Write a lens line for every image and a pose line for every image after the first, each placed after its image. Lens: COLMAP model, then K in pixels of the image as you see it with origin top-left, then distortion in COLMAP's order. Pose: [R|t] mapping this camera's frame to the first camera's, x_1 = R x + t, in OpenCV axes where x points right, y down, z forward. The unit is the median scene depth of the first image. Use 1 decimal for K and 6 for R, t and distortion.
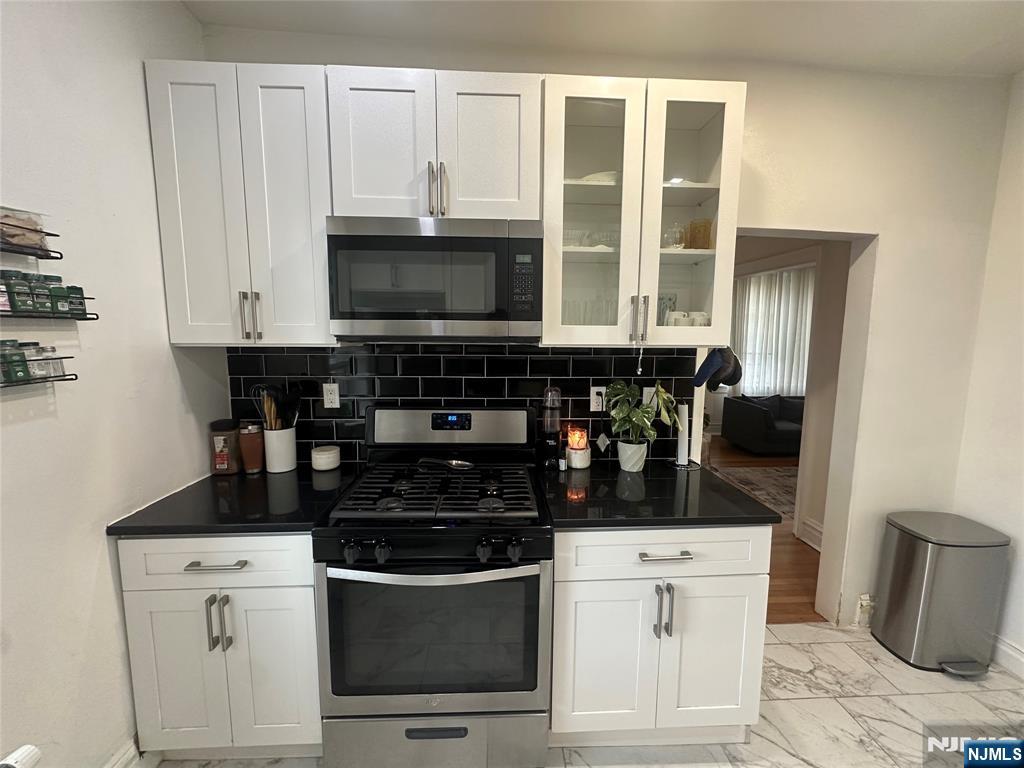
lens RADIAL K [[406.6, 0, 513.5], [0, 406.6, 382.8], [0, 0, 1]] dist [-0.003325, -0.000445]
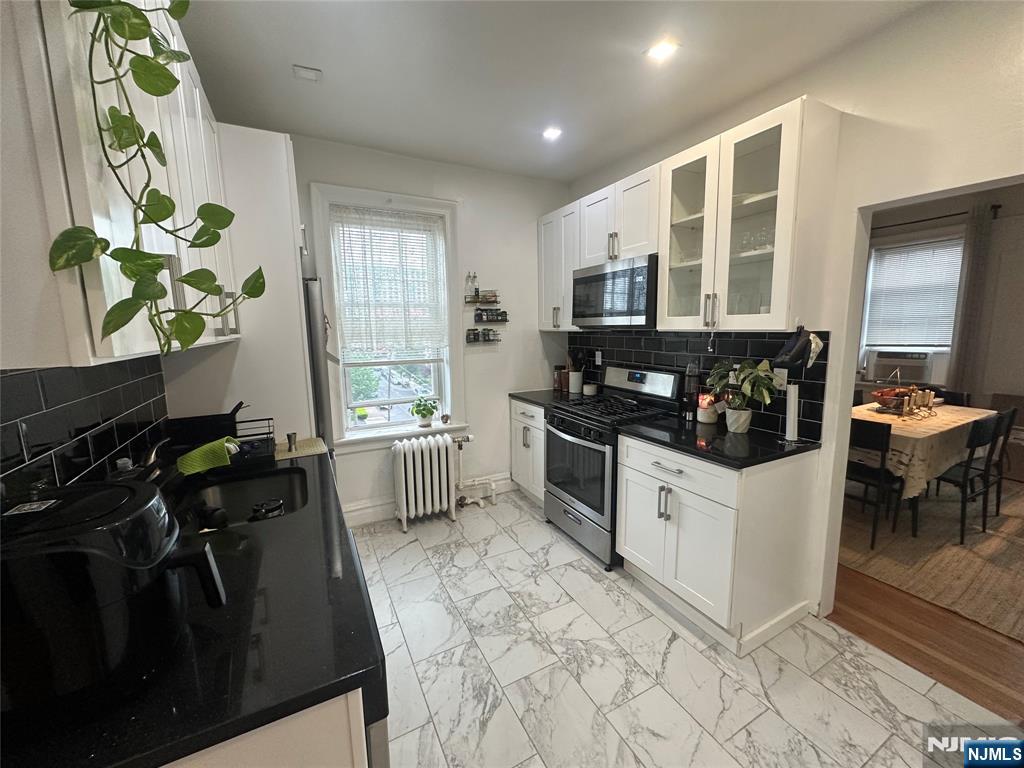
lens RADIAL K [[406.6, 0, 512.9], [0, 406.6, 383.4], [0, 0, 1]] dist [-0.003325, -0.000445]
pose [[0.415654, 0.114562, -0.902279, 1.351158], [-0.090322, 0.992331, 0.084387, 0.031544], [0.905027, 0.046420, 0.422814, -0.172267]]
